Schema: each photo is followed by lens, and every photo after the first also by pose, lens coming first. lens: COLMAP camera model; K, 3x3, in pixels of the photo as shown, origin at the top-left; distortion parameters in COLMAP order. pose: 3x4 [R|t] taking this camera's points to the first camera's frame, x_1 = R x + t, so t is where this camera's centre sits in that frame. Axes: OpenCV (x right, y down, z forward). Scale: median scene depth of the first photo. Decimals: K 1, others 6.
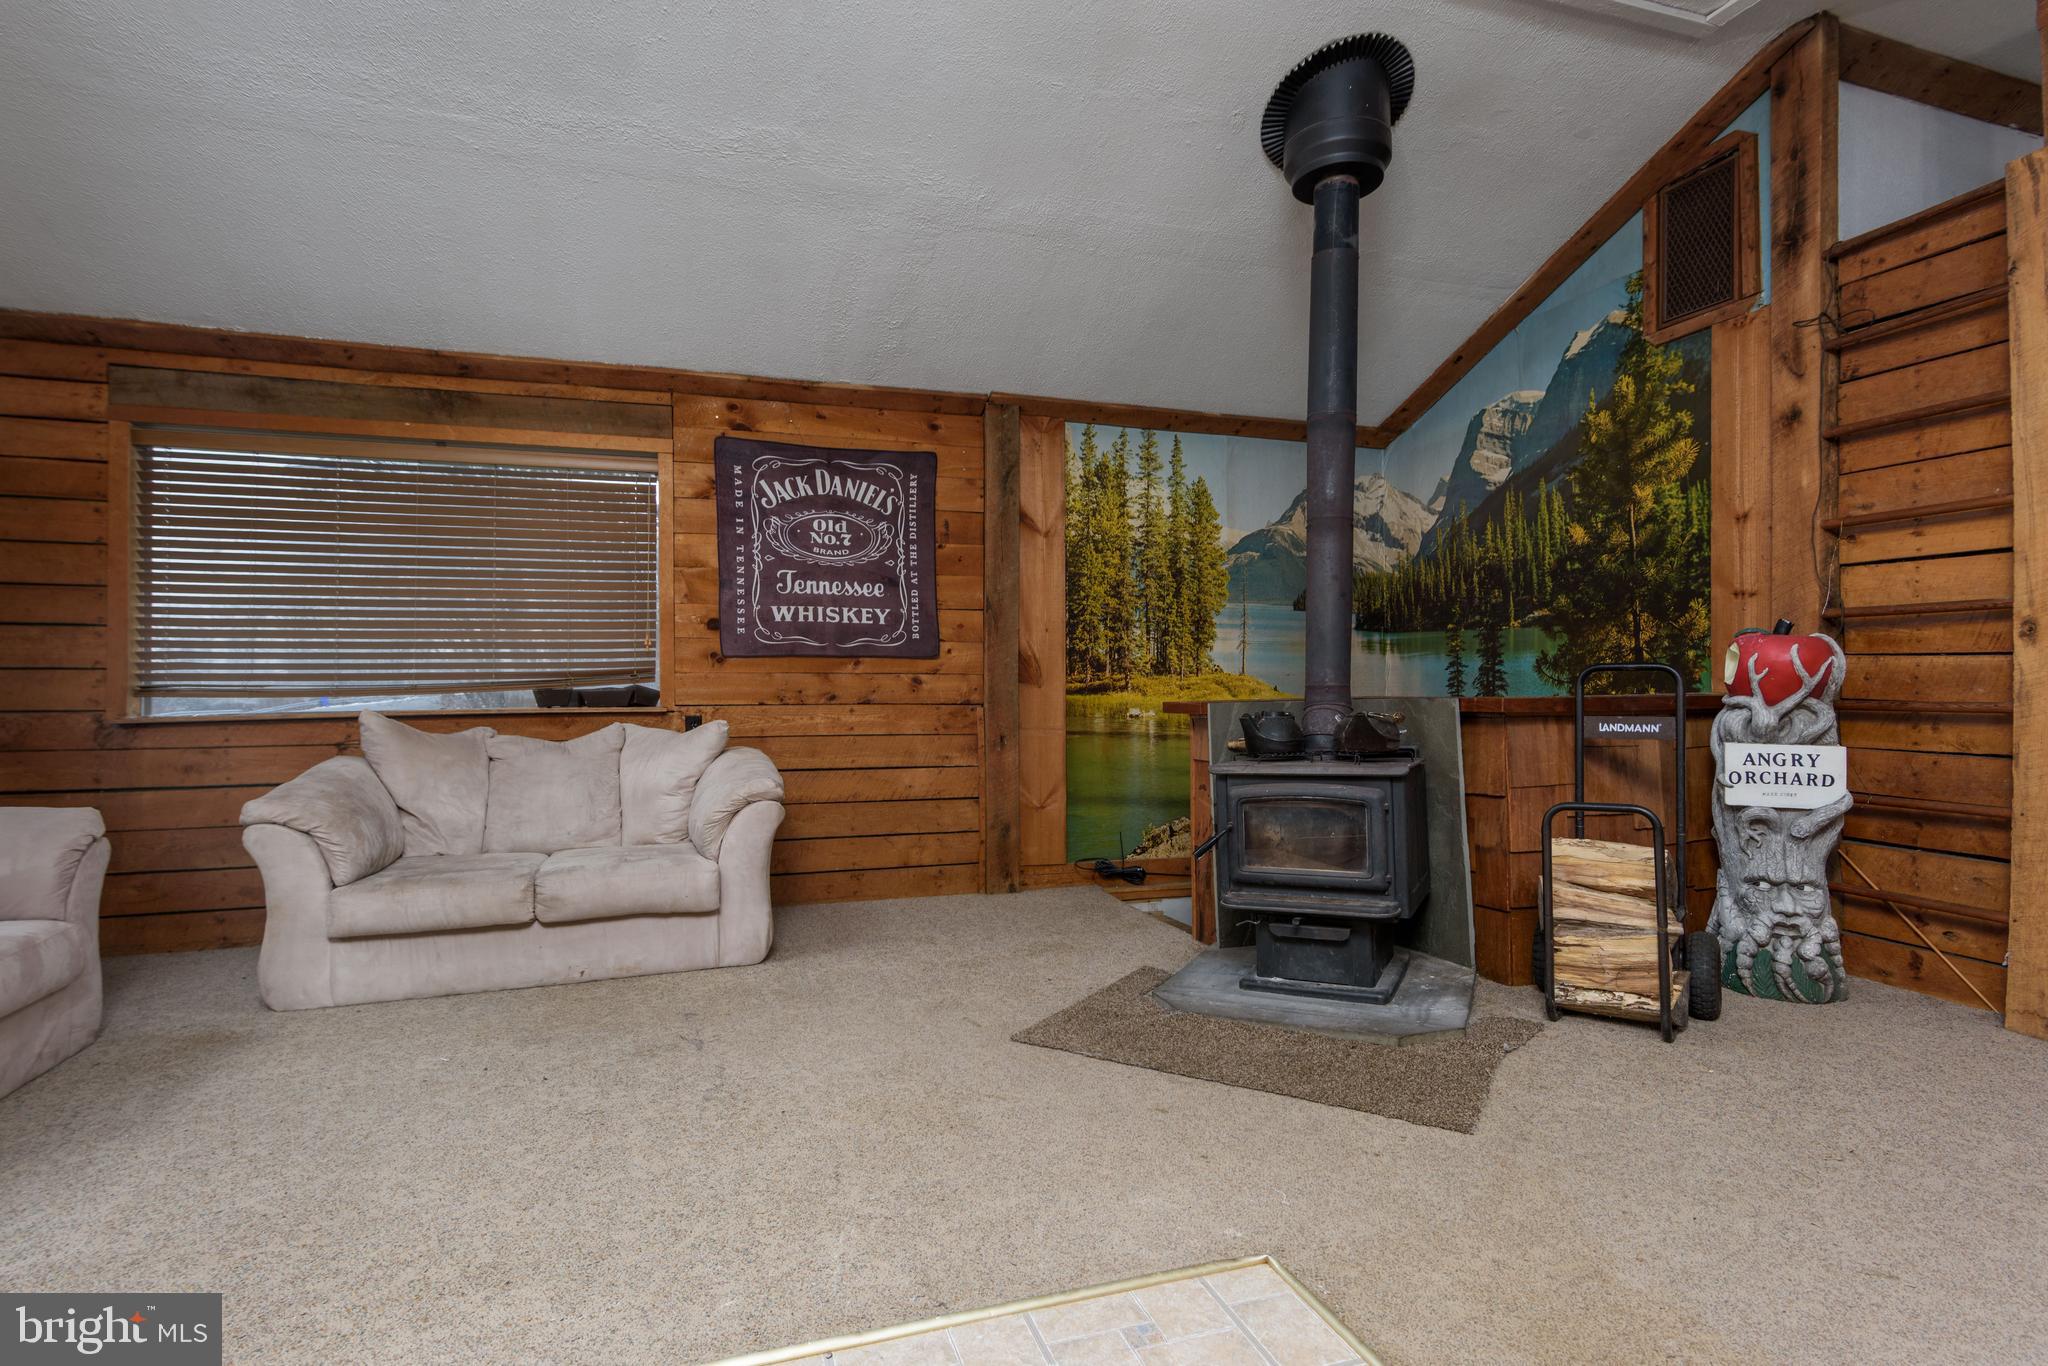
lens RADIAL K [[1028.3, 0, 1029.8], [0, 1028.3, 685.2], [0, 0, 1]] dist [0.009654, -0.005002]
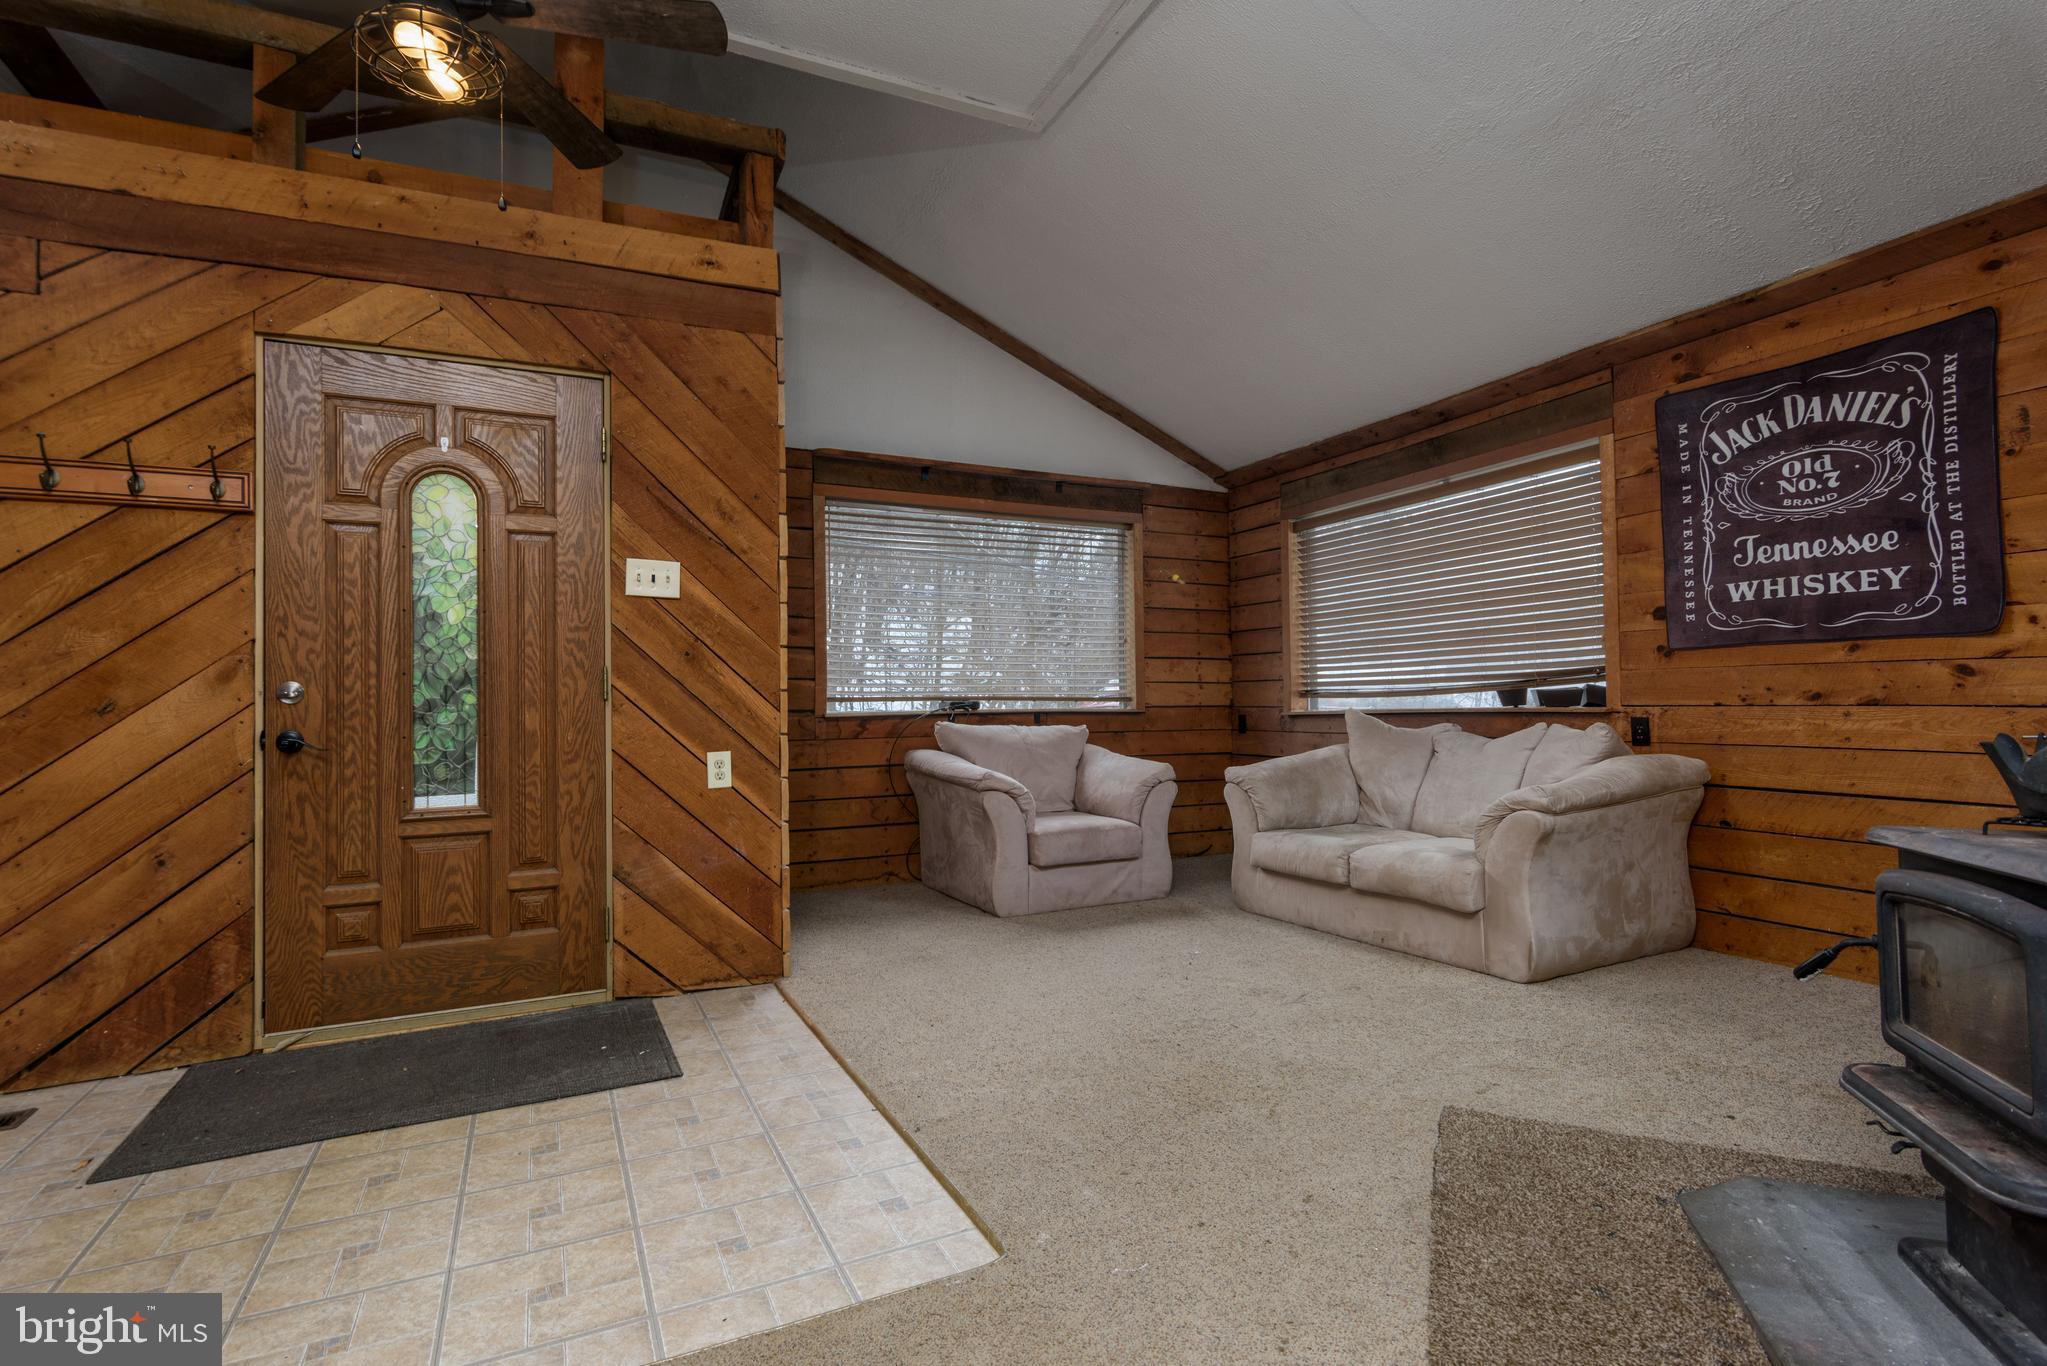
lens RADIAL K [[1027.8, 0, 1030.1], [0, 1027.8, 681.0], [0, 0, 1]] dist [0.009654, -0.005002]
pose [[0.116429, -0.016359, -0.993064, 0.493118], [0.021230, 0.999677, -0.013979, -0.000655], [0.992972, -0.019455, 0.116738, 0.358992]]
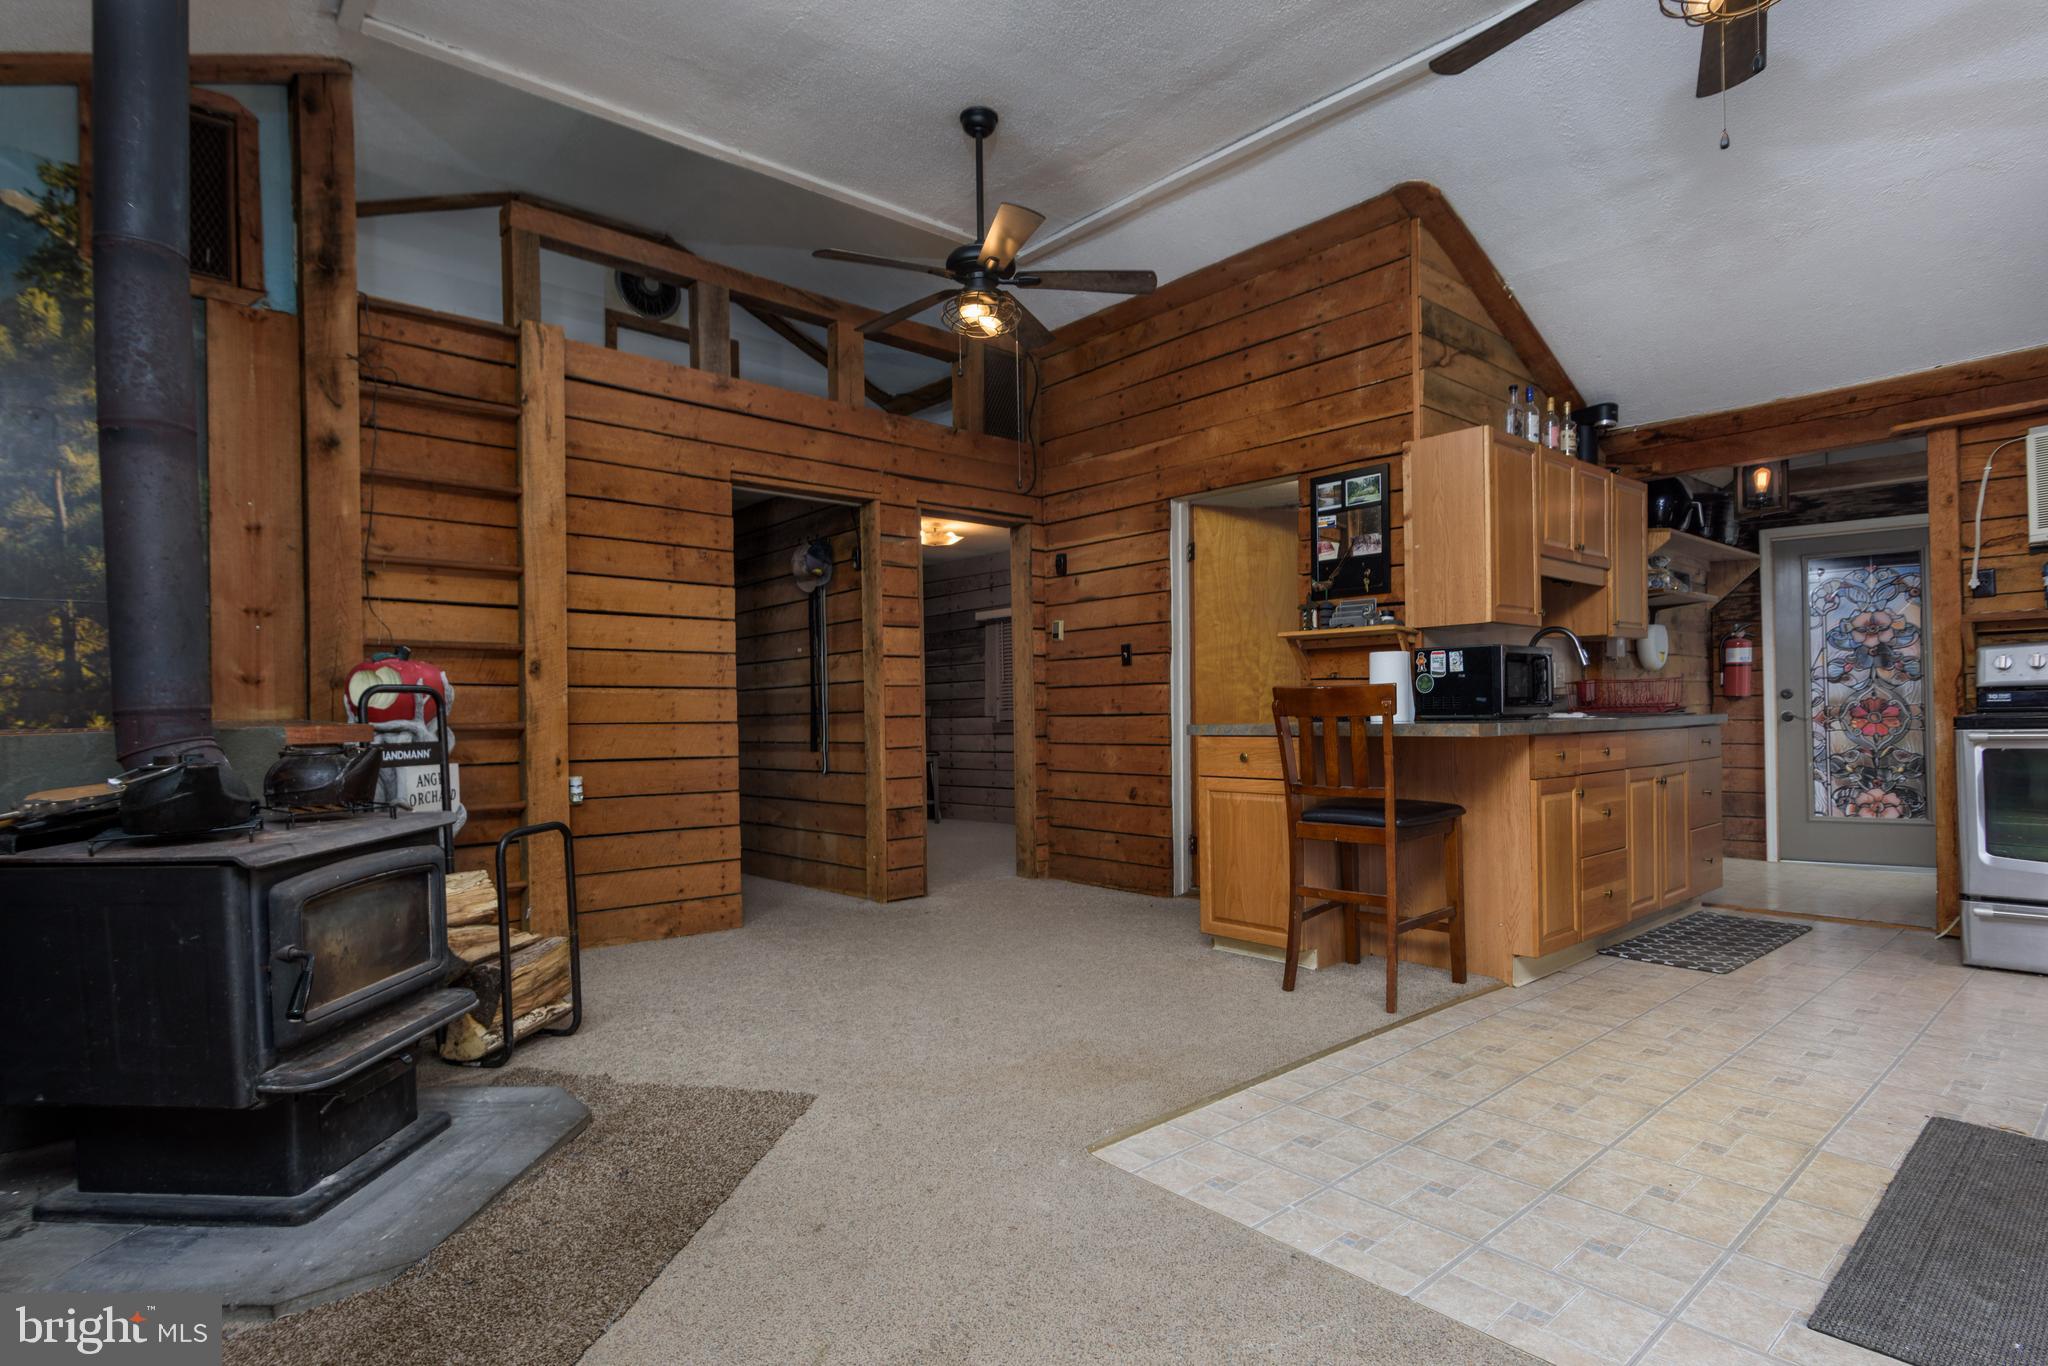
lens RADIAL K [[1028.3, 0, 1038.0], [0, 1028.3, 707.6], [0, 0, 1]] dist [0.009654, -0.005002]
pose [[-0.391579, 0.004632, 0.920133, -0.361000], [0.008343, 0.999964, -0.001483, 0.003445], [-0.920107, 0.007095, -0.391604, 0.606978]]
